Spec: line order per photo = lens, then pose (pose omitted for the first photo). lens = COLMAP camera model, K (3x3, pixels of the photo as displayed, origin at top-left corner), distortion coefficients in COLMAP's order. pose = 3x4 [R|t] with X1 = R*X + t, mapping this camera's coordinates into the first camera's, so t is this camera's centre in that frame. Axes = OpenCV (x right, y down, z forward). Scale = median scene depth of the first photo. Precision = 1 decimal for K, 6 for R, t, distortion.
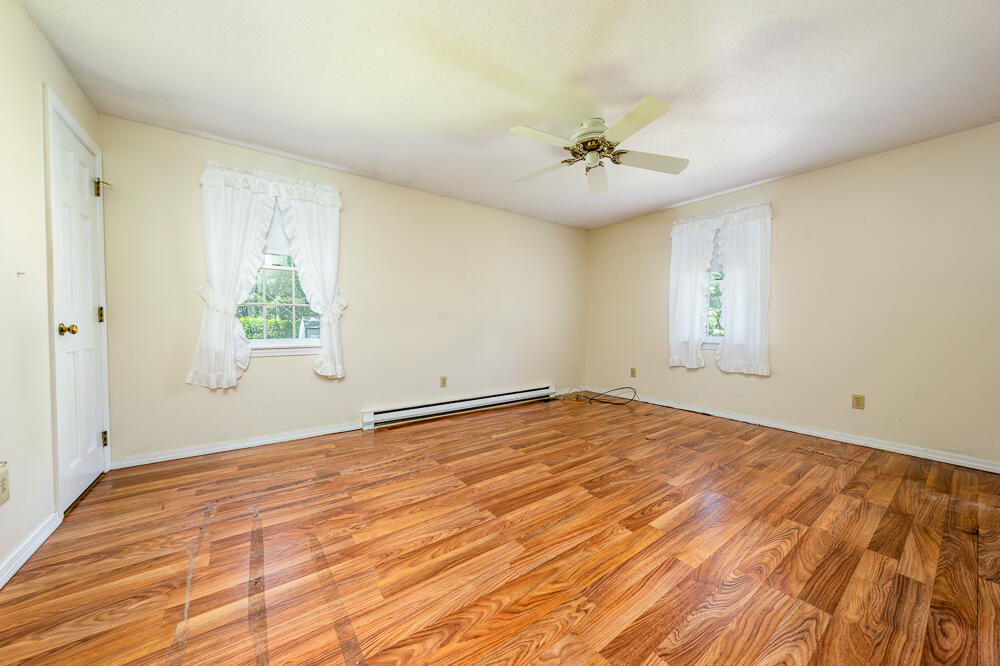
lens RADIAL K [[346.1, 0, 500.8], [0, 346.1, 331.1], [0, 0, 1]] dist [-0.002918, 0.000720]
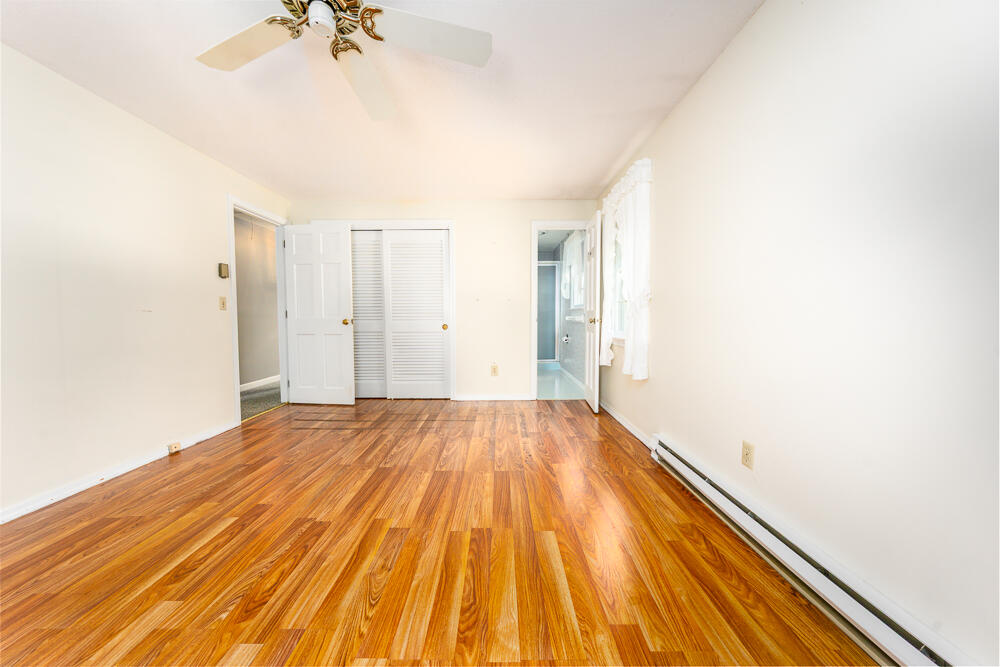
lens RADIAL K [[346.1, 0, 503.1], [0, 346.1, 329.3], [0, 0, 1]] dist [-0.002918, 0.000720]
pose [[-0.587877, 0.029014, -0.808430, 0.622515], [-0.018698, 0.998602, 0.049436, -0.042425], [0.808734, 0.044179, -0.586513, 1.764351]]
